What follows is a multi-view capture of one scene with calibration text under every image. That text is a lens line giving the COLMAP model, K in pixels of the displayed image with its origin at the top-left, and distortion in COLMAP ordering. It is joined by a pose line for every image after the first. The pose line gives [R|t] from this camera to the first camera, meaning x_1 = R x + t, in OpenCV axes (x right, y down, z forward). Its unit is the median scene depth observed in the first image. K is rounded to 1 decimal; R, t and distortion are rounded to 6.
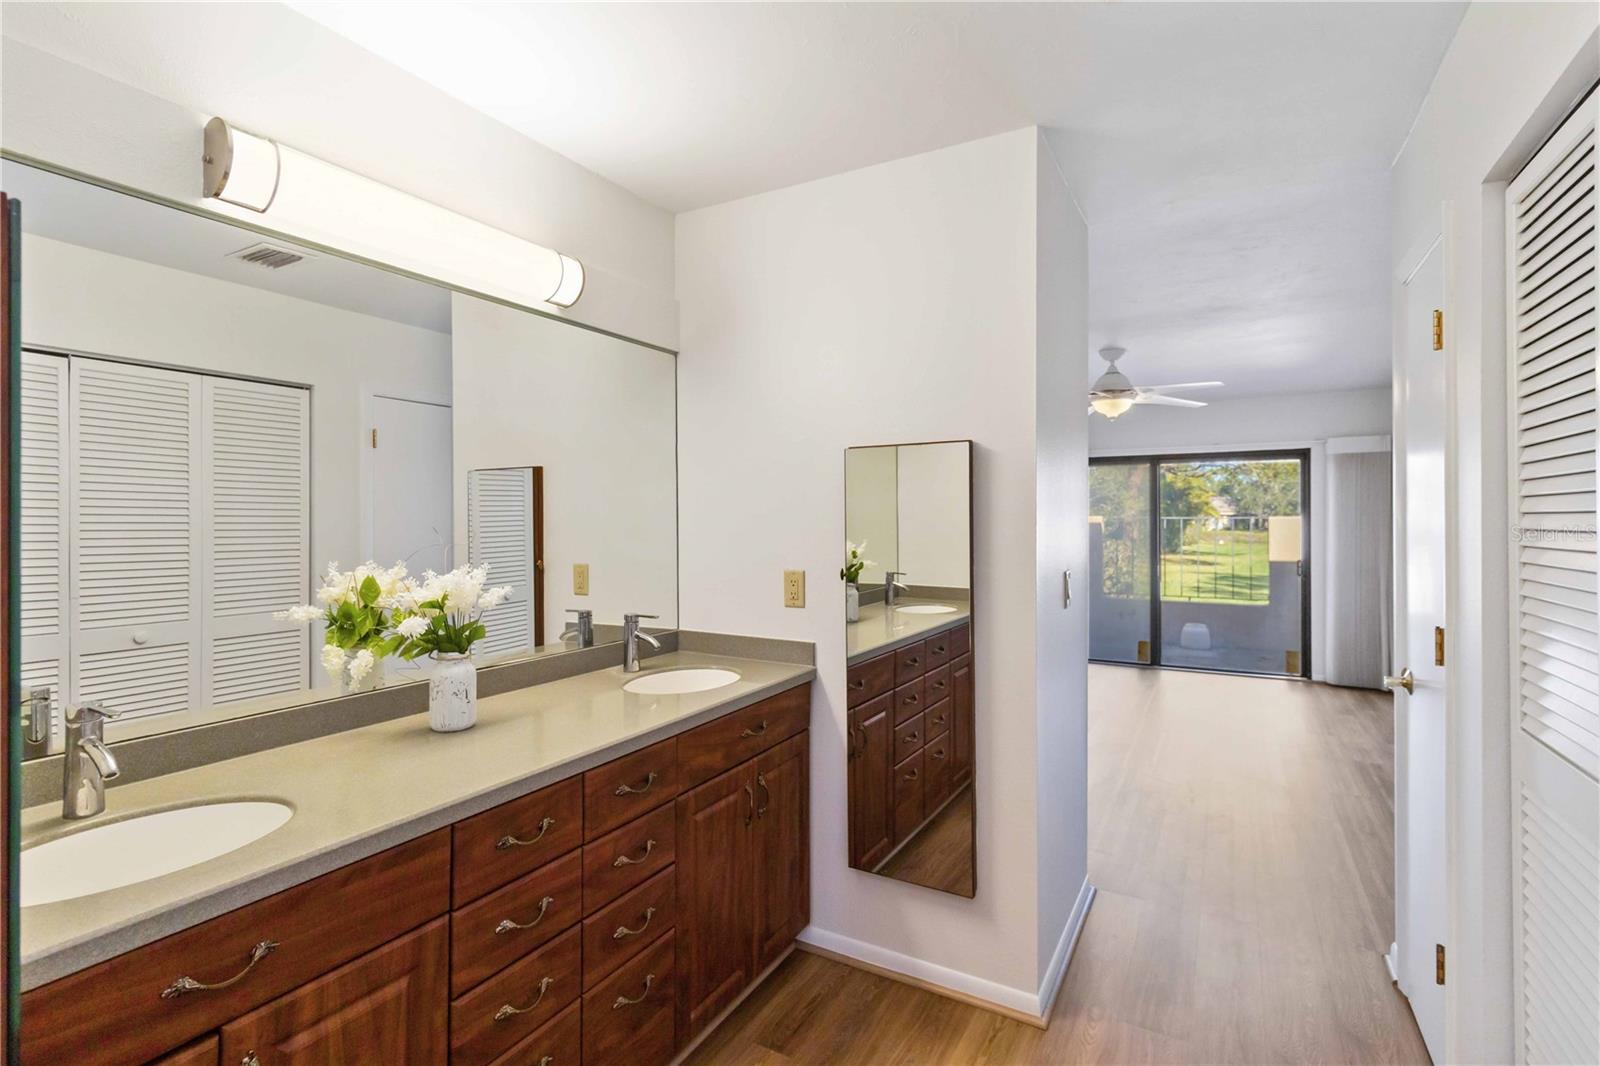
lens RADIAL K [[774.7, 0, 810.9], [0, 774.7, 520.9], [0, 0, 1]] dist [0.000888, 0.000356]
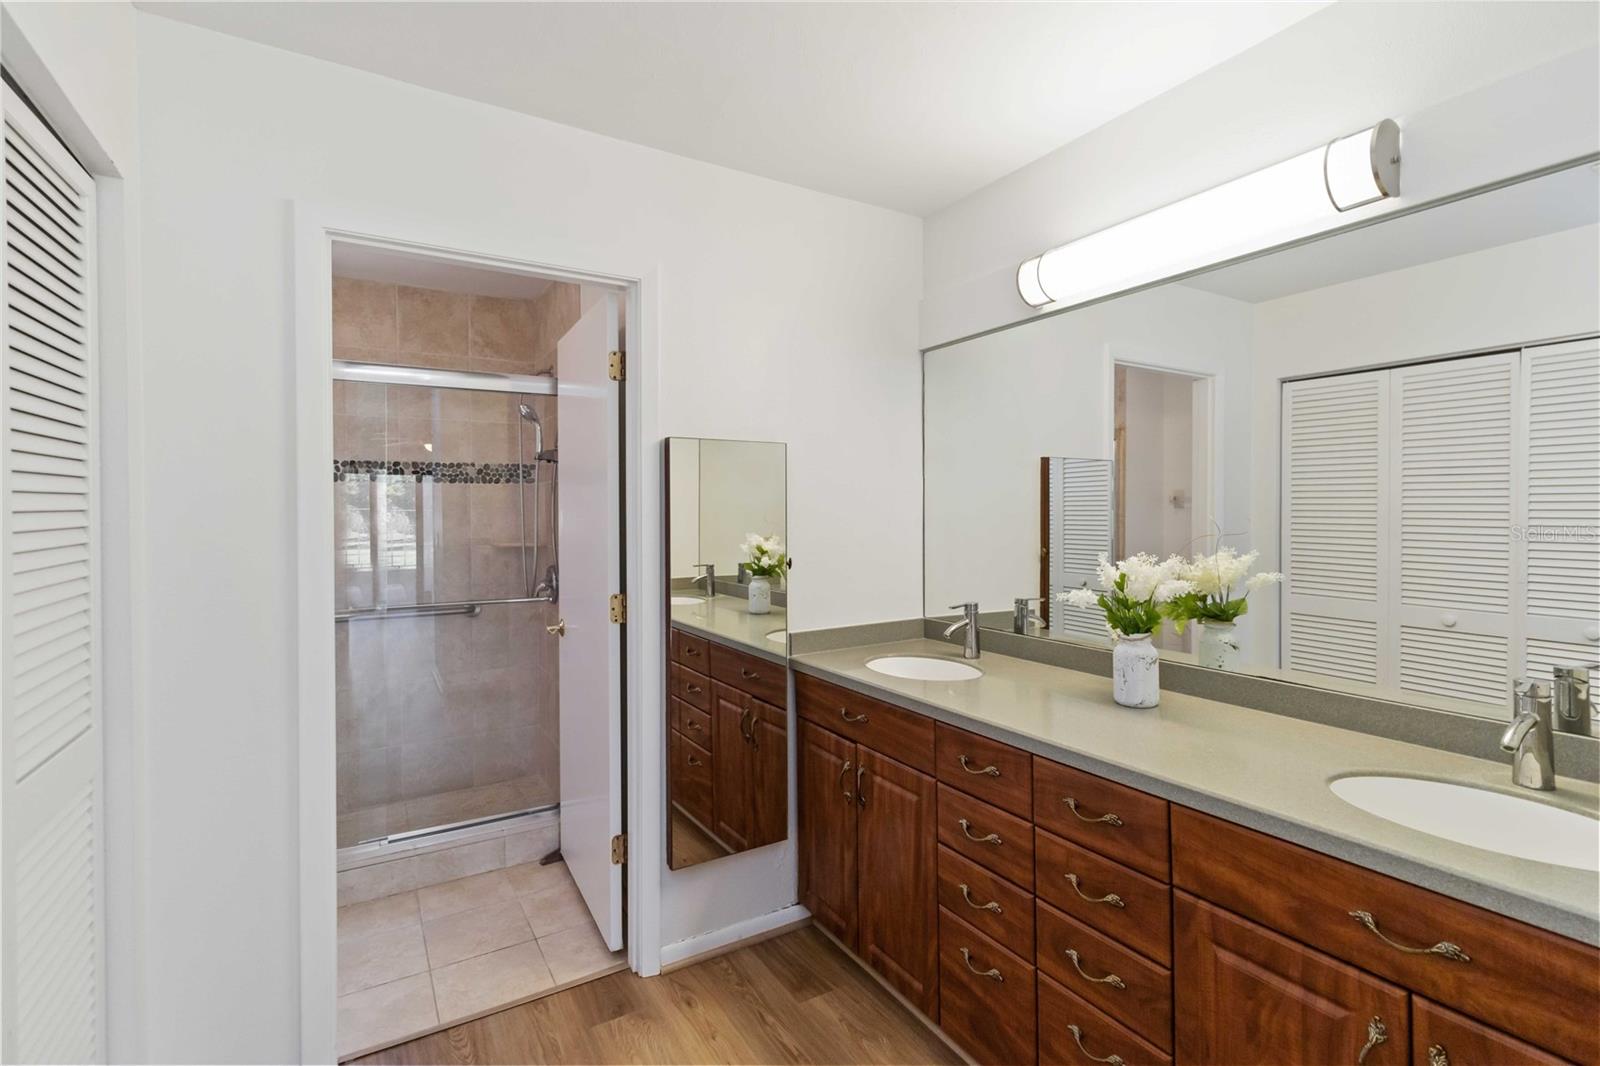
lens RADIAL K [[704.3, 0, 800.1], [0, 704.3, 513.4], [0, 0, 1]] dist [-0.000584, -0.000253]
pose [[-0.490704, 0.006040, -0.871305, 0.676269], [0.003244, 0.999982, 0.005105, -0.005471], [0.871320, -0.000322, -0.490715, 1.176100]]
